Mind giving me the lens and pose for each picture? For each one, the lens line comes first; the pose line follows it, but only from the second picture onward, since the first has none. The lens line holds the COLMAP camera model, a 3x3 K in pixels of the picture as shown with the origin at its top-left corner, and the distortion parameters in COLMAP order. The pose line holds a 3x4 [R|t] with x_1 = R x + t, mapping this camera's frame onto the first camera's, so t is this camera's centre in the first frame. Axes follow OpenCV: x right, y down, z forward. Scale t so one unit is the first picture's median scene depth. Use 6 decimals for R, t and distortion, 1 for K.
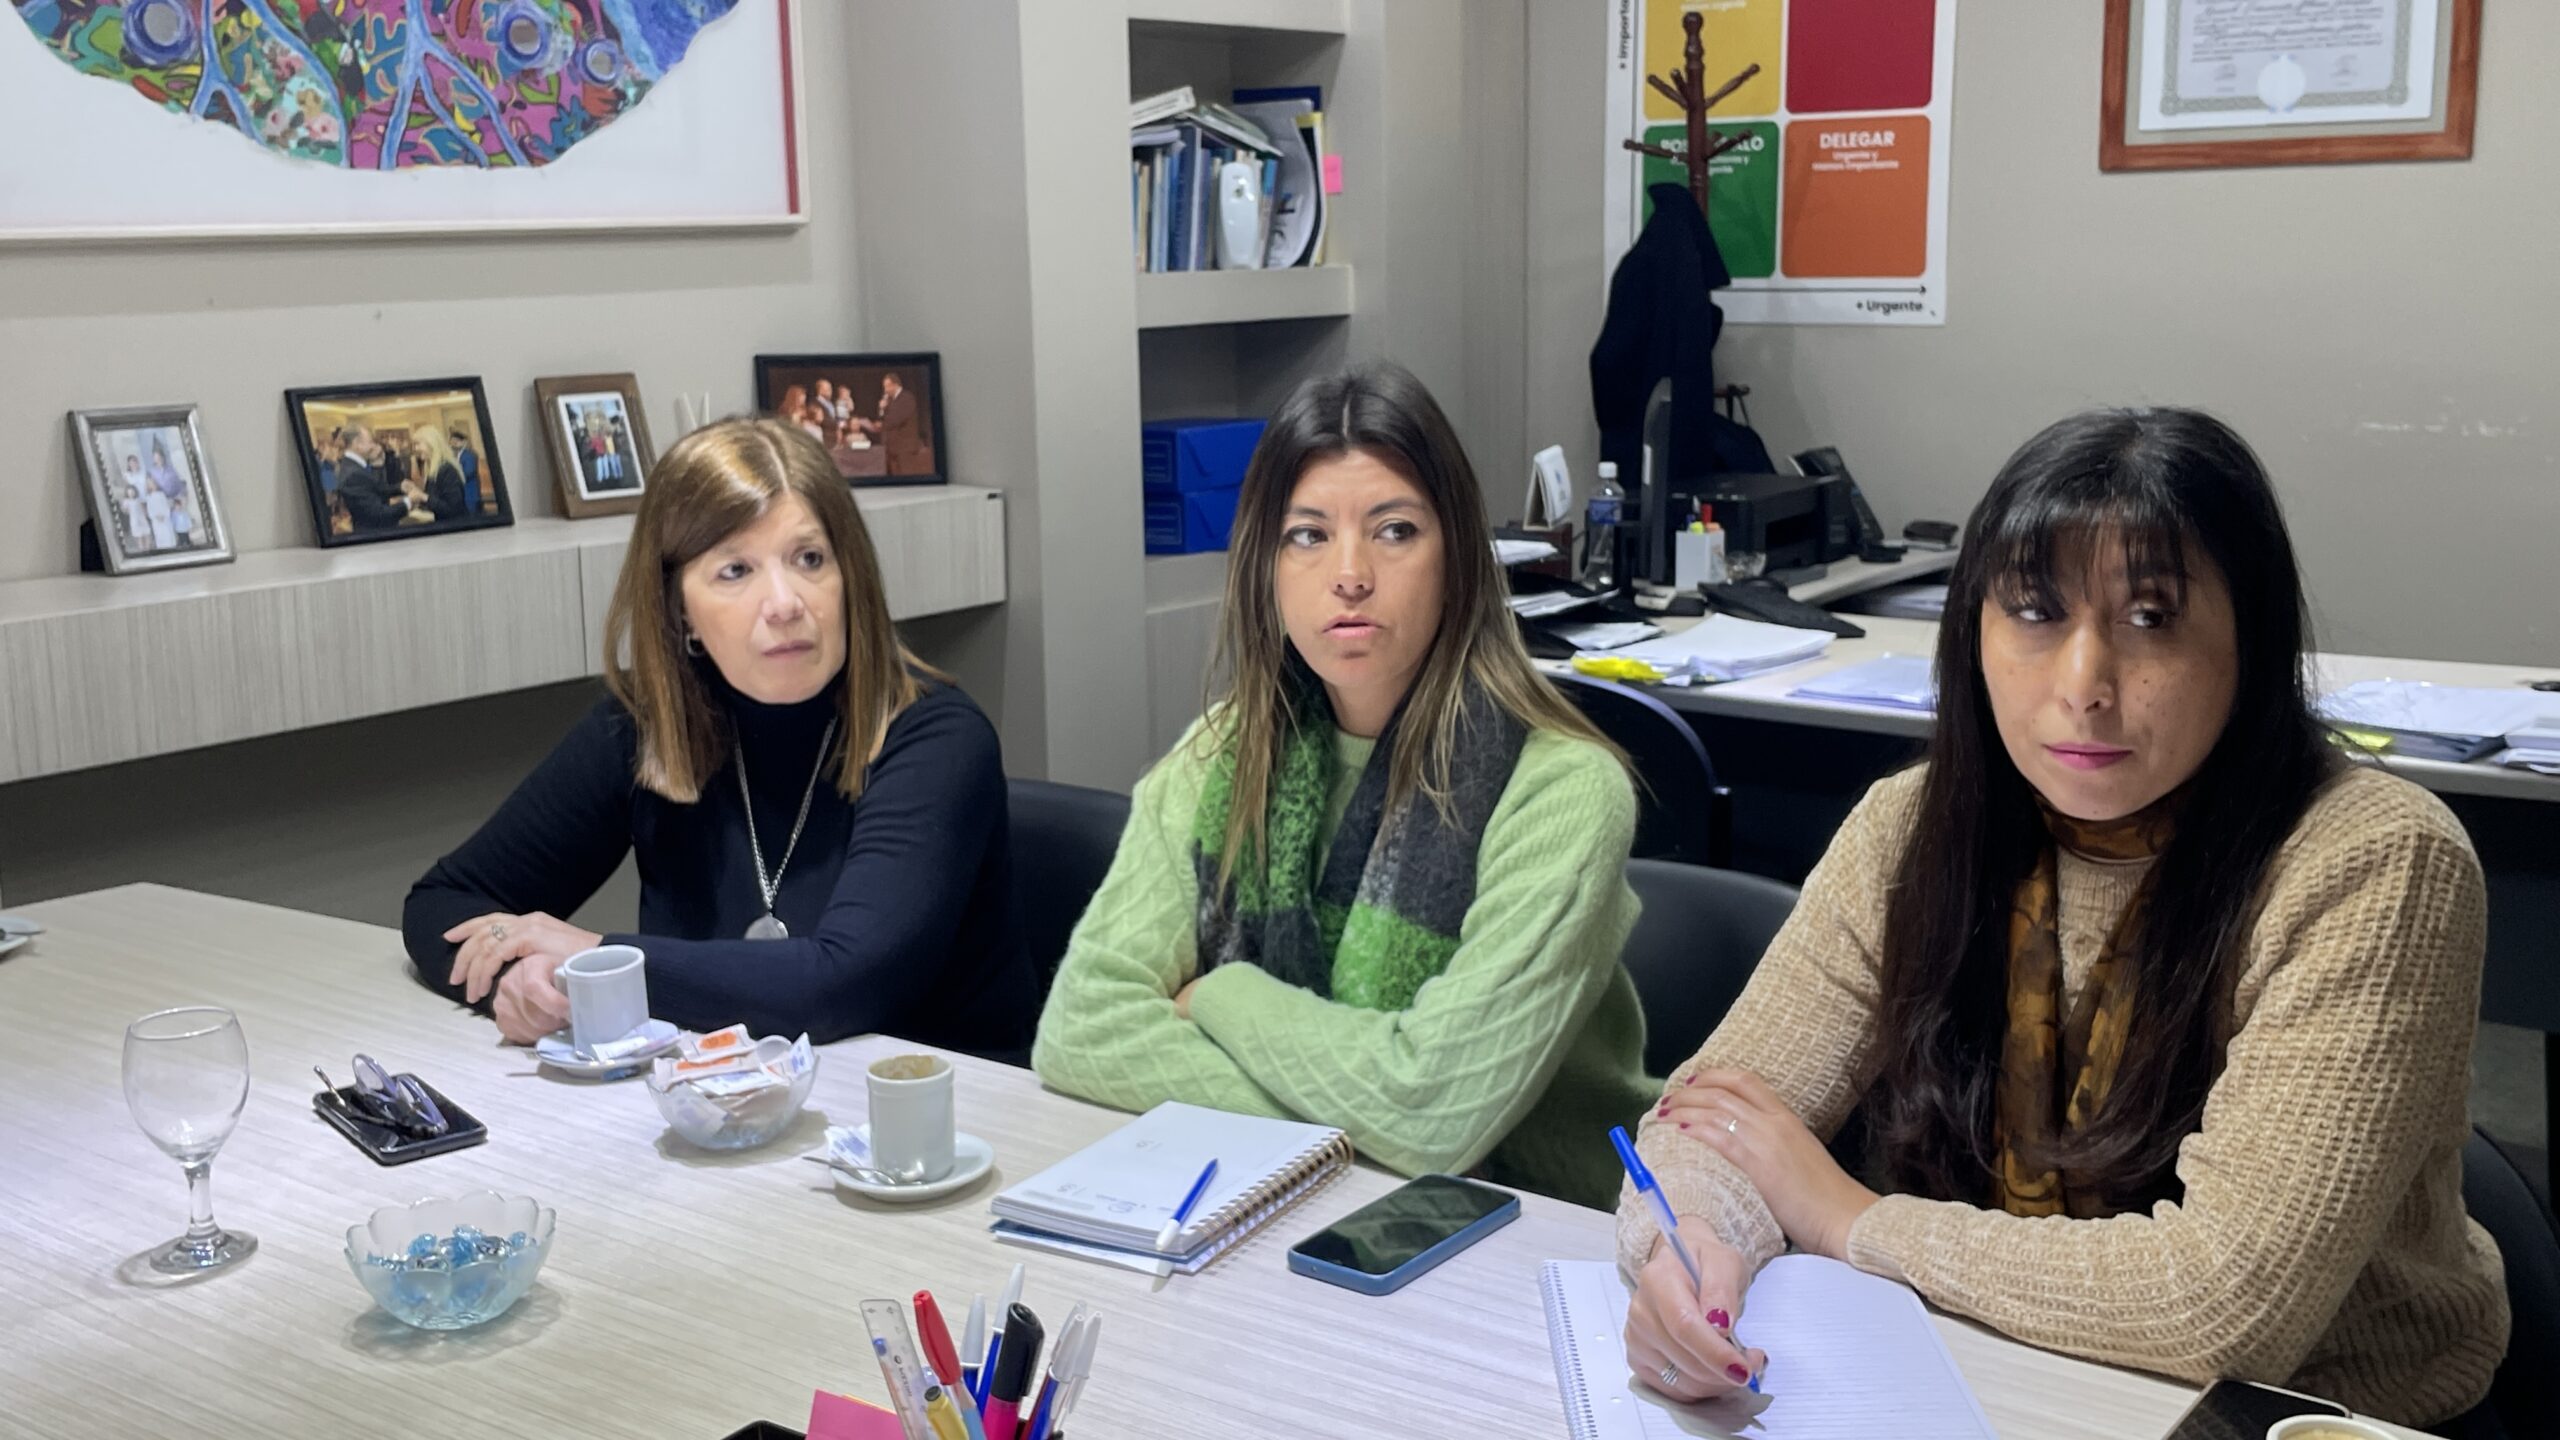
lens RADIAL K [[2402.2, 0, 1280.0], [0, 2402.2, 720.0], [0, 0, 1]] dist [0.121592, -0.195180]
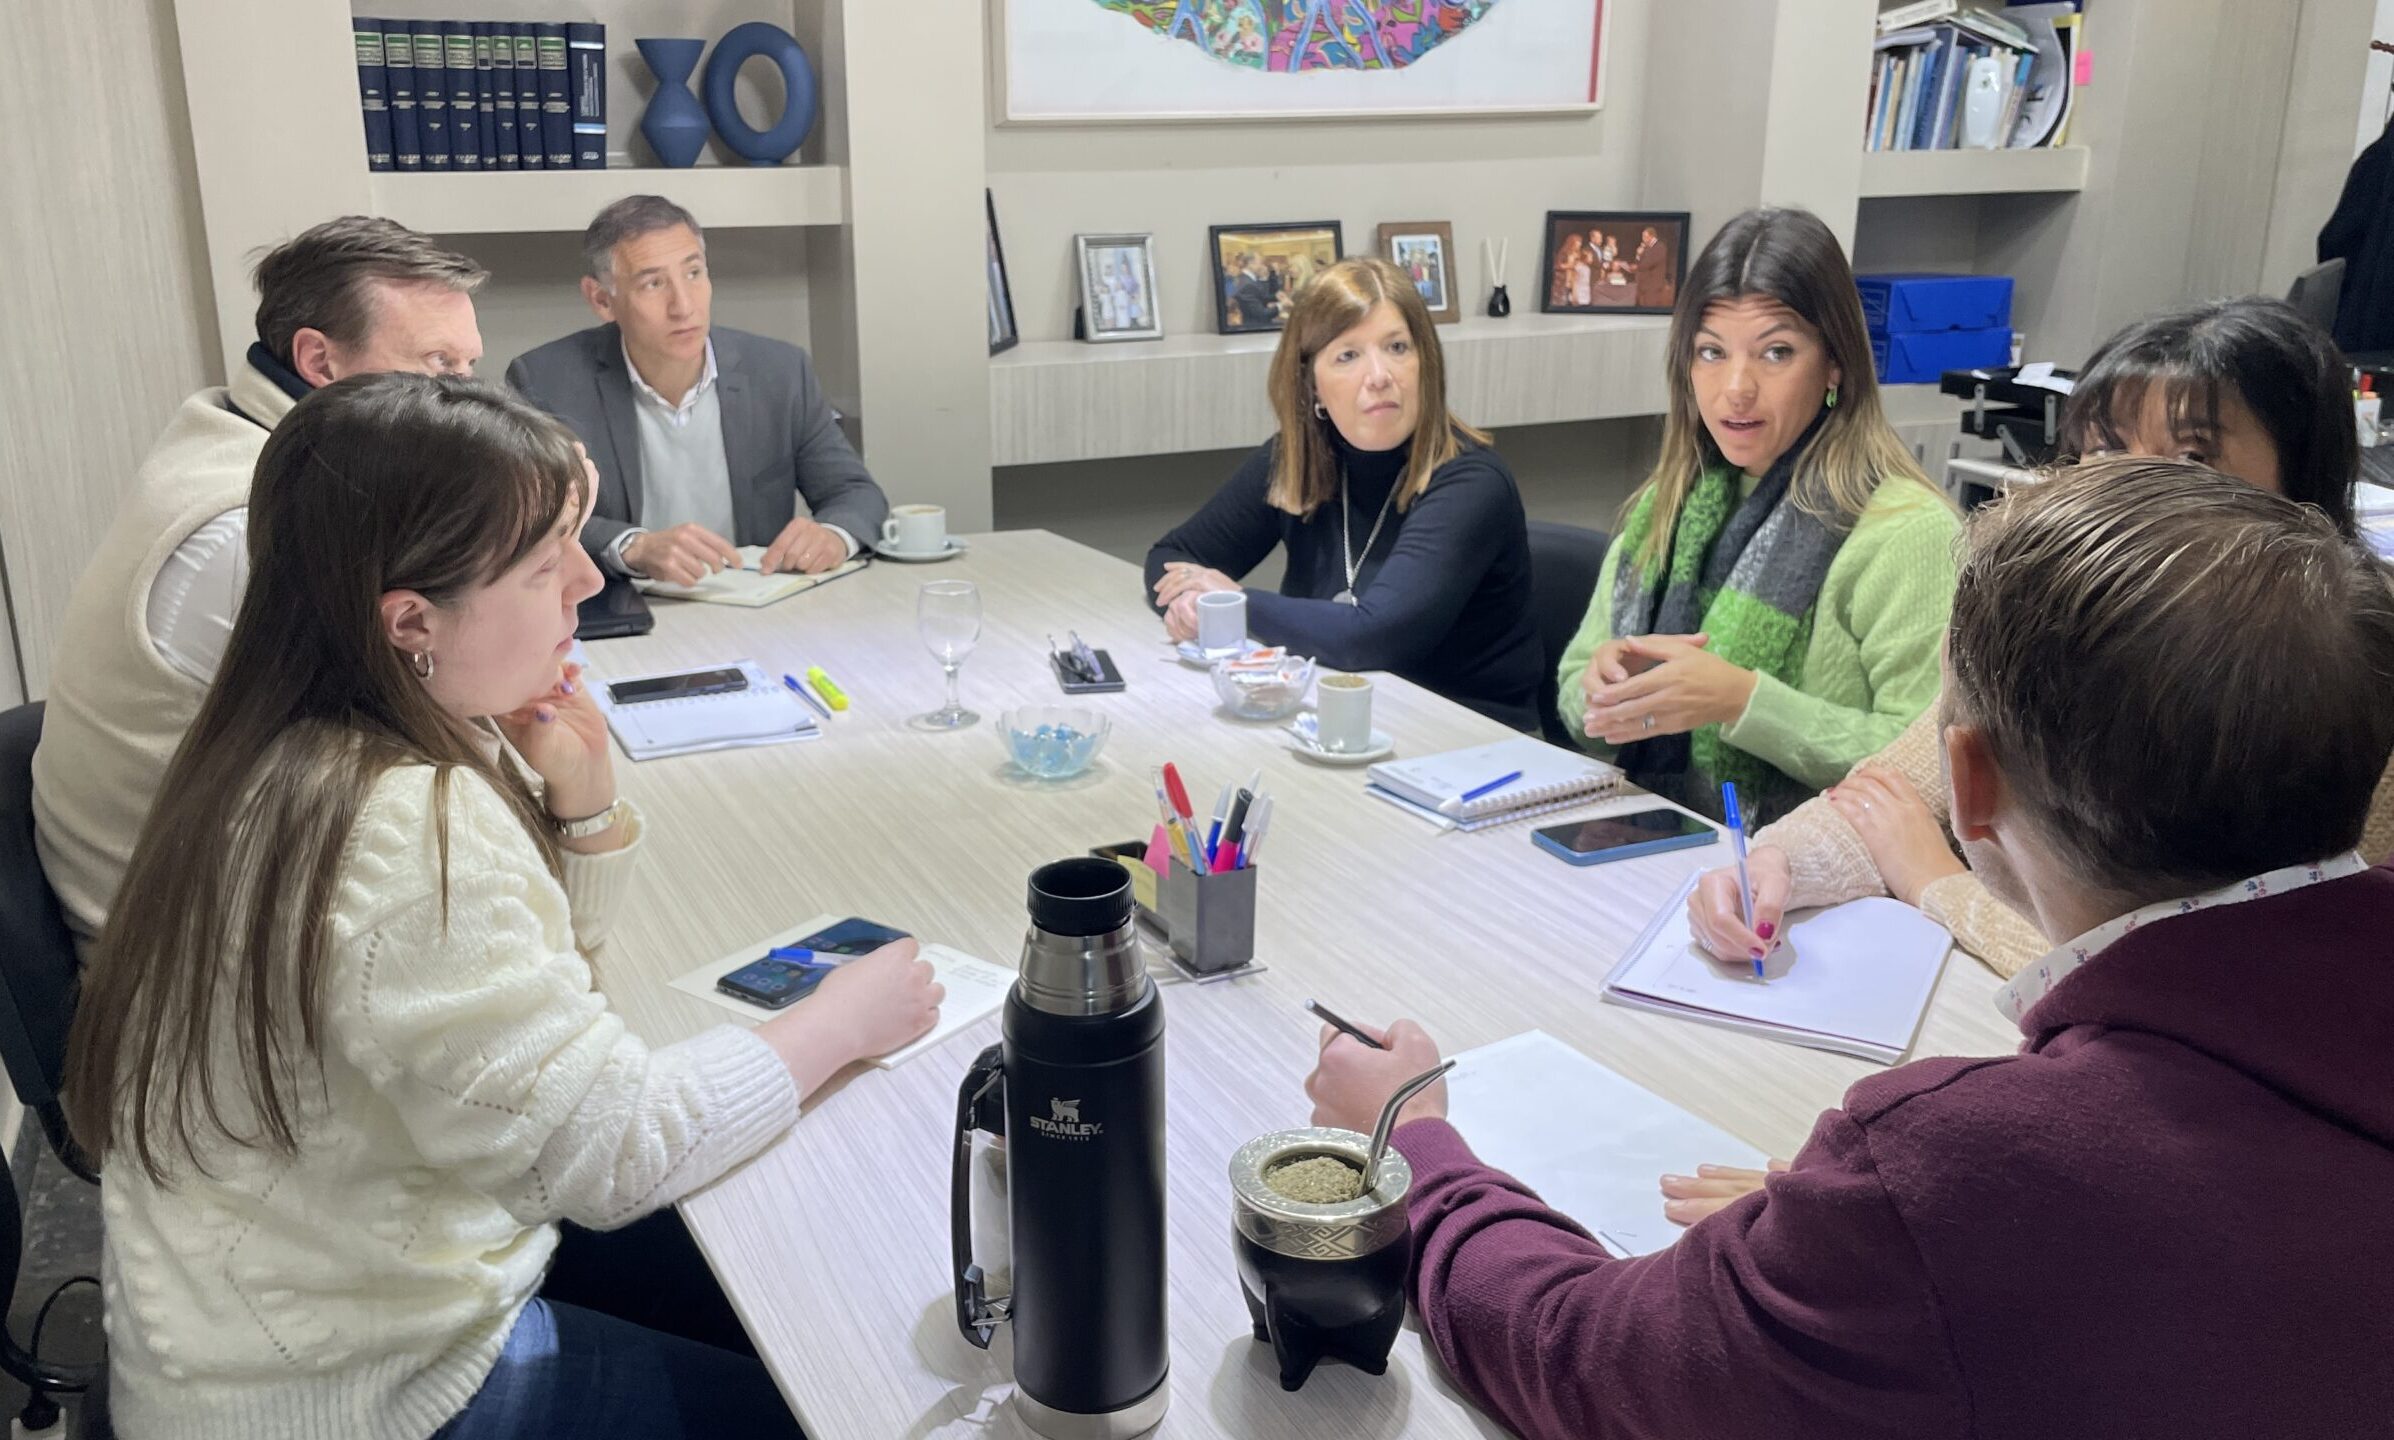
lens RADIAL K [[1878.9, 0, 1197.0], [0, 1878.9, 720.0], [0, 0, 1]] dist [0.105745, -0.176762]
pose [[0.883556, 0.156252, -0.441491, 0.144771], [-0.105533, 0.984882, 0.137367, 0.005611], [0.456281, -0.074779, 0.886688, -0.059073]]
